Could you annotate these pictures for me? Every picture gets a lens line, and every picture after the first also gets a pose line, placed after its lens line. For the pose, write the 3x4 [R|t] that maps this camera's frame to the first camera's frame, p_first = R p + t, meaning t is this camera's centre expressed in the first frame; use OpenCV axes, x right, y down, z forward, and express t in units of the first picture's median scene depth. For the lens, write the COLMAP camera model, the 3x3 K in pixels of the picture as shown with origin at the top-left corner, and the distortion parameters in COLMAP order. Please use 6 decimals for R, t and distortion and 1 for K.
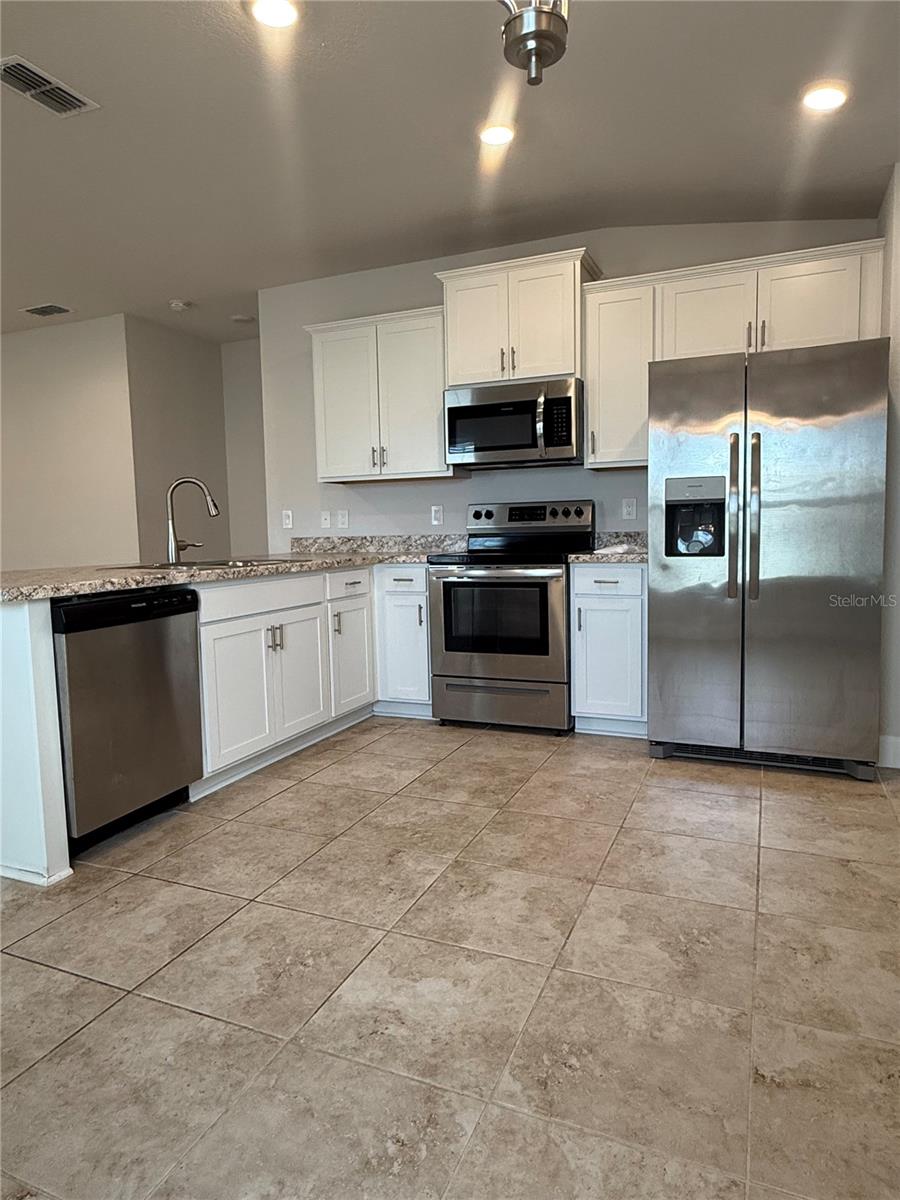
lens RADIAL K [[744.0, 0, 454.5], [0, 744.0, 594.3], [0, 0, 1]] dist [-0.000375, 0.007881]
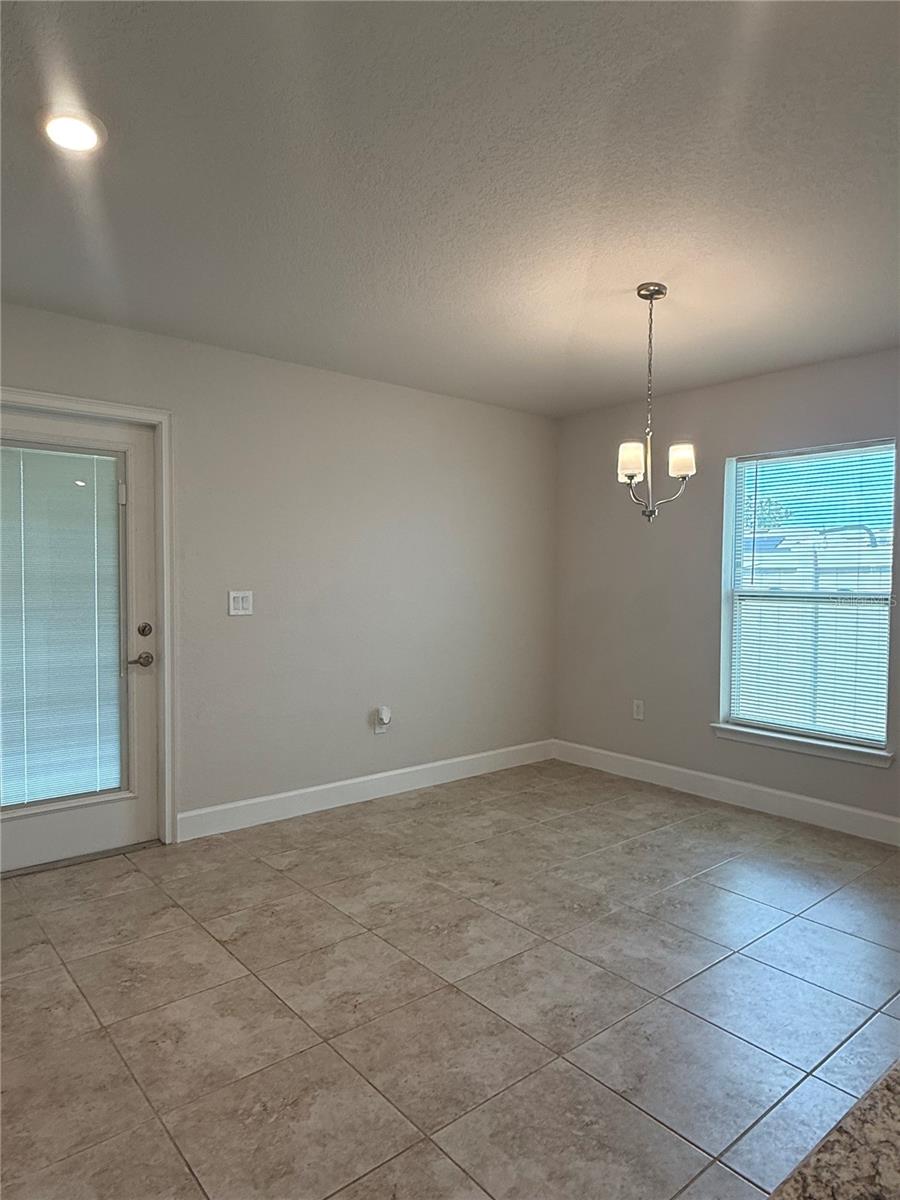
lens RADIAL K [[744.0, 0, 436.2], [0, 744.0, 599.1], [0, 0, 1]] dist [-0.000375, 0.007881]
pose [[-0.882701, -0.002233, 0.469930, -0.293809], [0.054294, 0.992808, 0.106702, -0.269925], [-0.466789, 0.119700, -0.876231, 1.909439]]
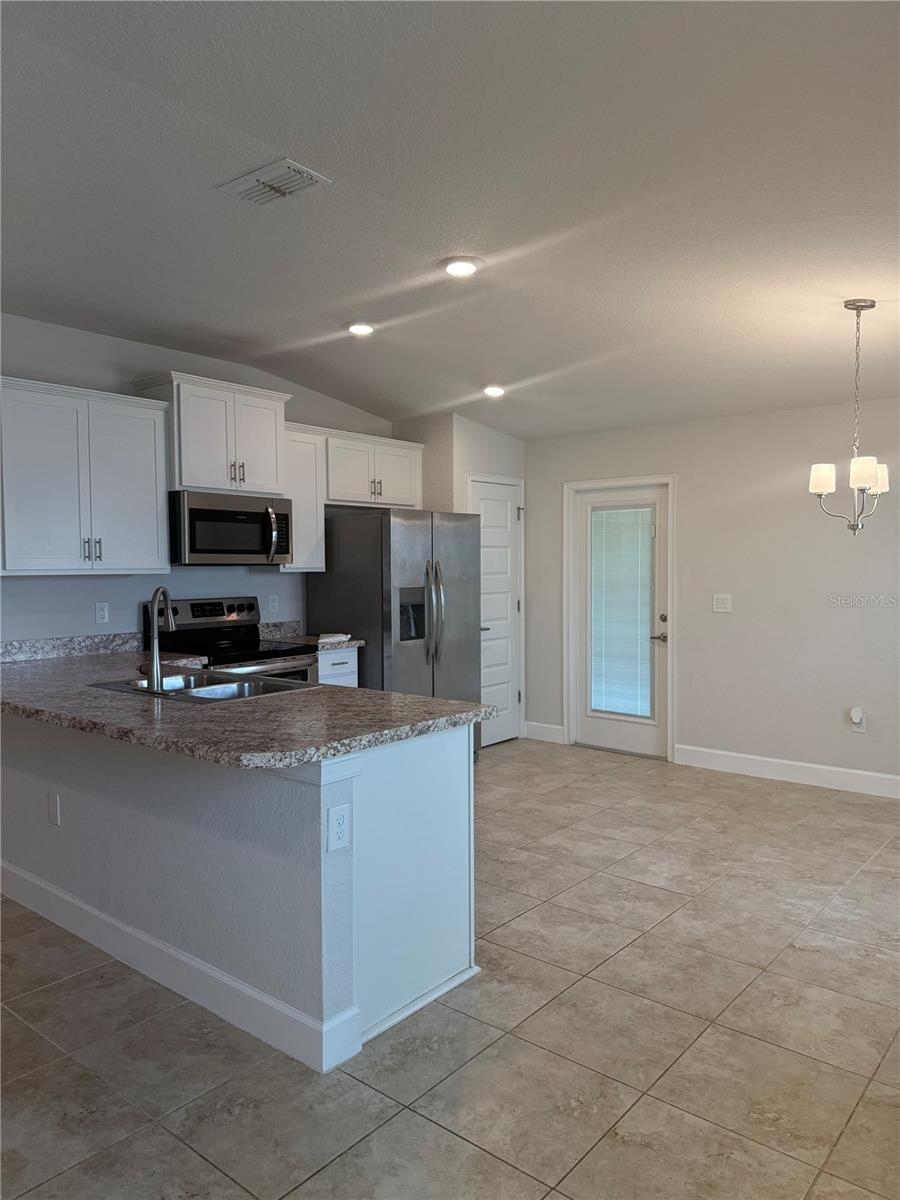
lens RADIAL K [[824.3, 0, 436.8], [0, 824.3, 601.2], [0, 0, 1]] dist [0.009662, -0.015648]
pose [[0.305368, -0.022398, 0.951971, -1.822351], [0.085792, 0.996305, -0.004079, -0.173610], [-0.948362, 0.082917, 0.306161, 0.660114]]
